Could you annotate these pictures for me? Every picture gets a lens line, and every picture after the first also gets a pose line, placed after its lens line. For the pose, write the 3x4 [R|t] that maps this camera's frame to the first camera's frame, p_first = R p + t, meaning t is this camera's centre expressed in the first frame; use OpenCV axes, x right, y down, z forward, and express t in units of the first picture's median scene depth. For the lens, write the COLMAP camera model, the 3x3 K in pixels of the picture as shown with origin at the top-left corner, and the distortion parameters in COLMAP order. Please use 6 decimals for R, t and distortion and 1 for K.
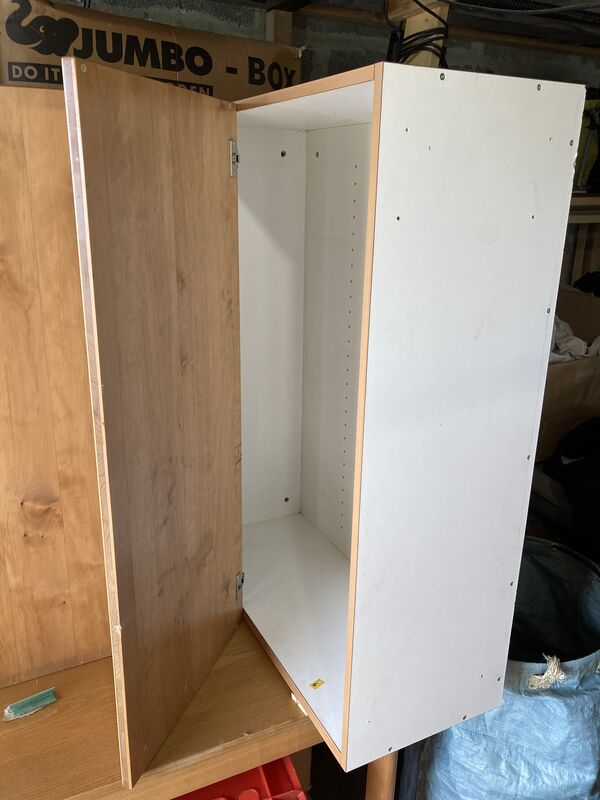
lens RADIAL K [[664.2, 0, 323.3], [0, 664.2, 400.4], [0, 0, 1]] dist [0.003064, -0.019615]
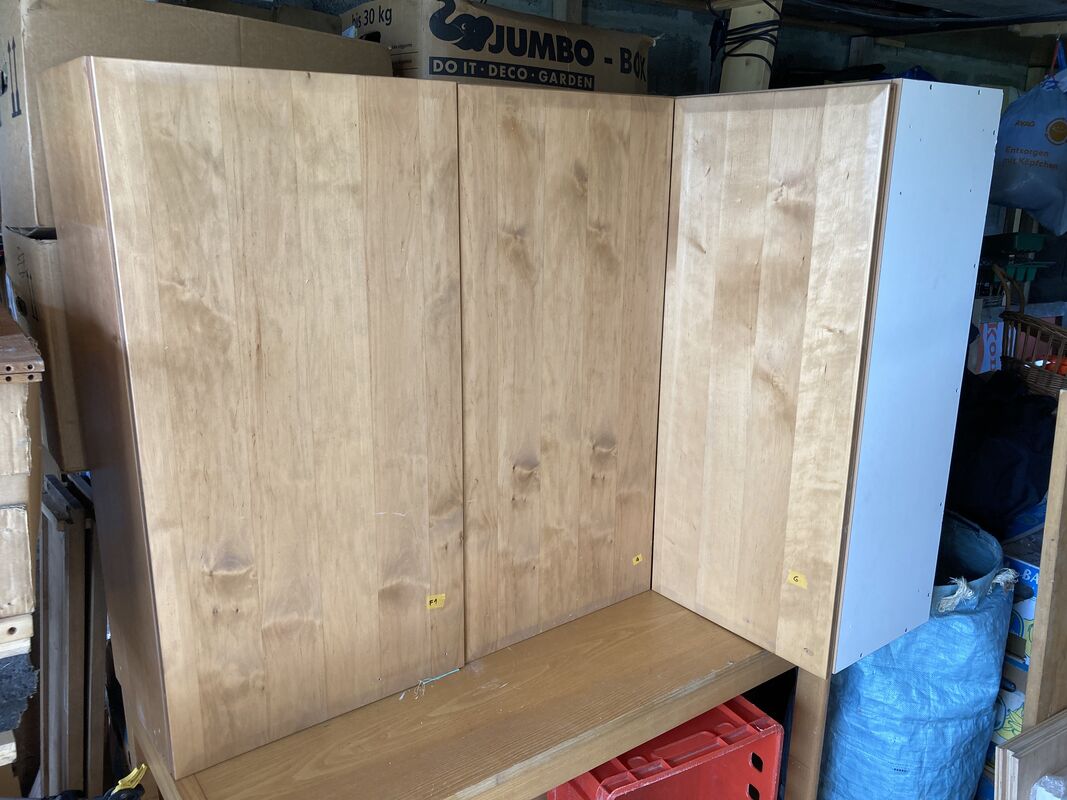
lens RADIAL K [[885.9, 0, 523.9], [0, 885.9, 399.0], [0, 0, 1]] dist [0.003064, -0.019615]
pose [[0.984797, -0.061629, 0.162407, -0.606308], [0.069472, 0.996654, -0.043055, 0.098013], [-0.159210, 0.053684, 0.985784, -0.376480]]
